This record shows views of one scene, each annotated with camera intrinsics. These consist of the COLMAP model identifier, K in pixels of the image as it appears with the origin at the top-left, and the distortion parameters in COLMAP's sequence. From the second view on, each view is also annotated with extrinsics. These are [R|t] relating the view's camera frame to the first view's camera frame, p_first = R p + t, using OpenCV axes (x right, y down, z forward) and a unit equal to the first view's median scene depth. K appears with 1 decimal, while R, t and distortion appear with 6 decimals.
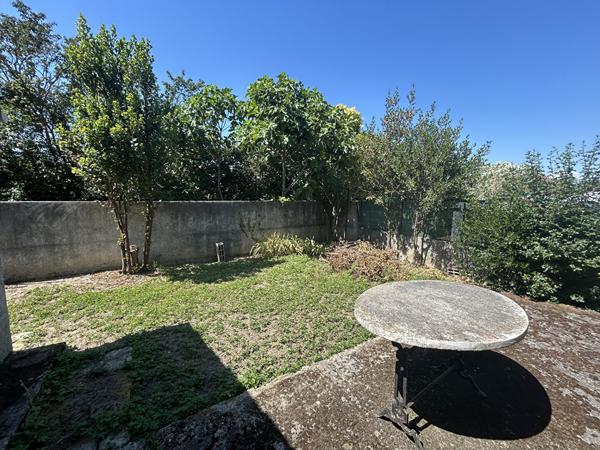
lens RADIAL K [[243.2, 0, 300.1], [0, 243.2, 225.9], [0, 0, 1]] dist [-0.000683, 0.000779]
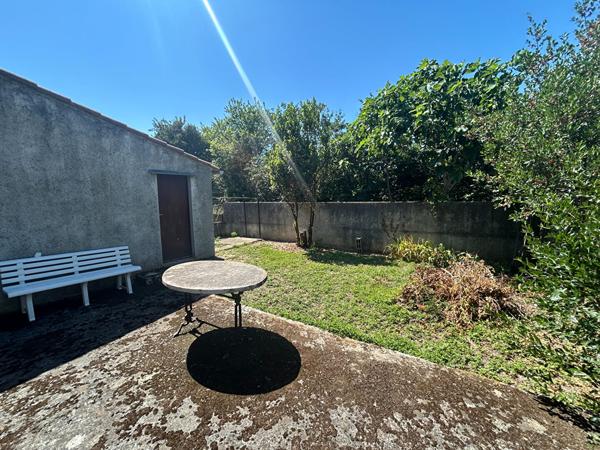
lens RADIAL K [[243.2, 0, 300.1], [0, 243.2, 224.3], [0, 0, 1]] dist [-0.000683, 0.000779]
pose [[0.434293, 0.089894, -0.896275, 0.600040], [-0.088337, 0.994462, 0.056938, -0.036400], [0.896430, 0.054447, 0.439829, 0.221652]]
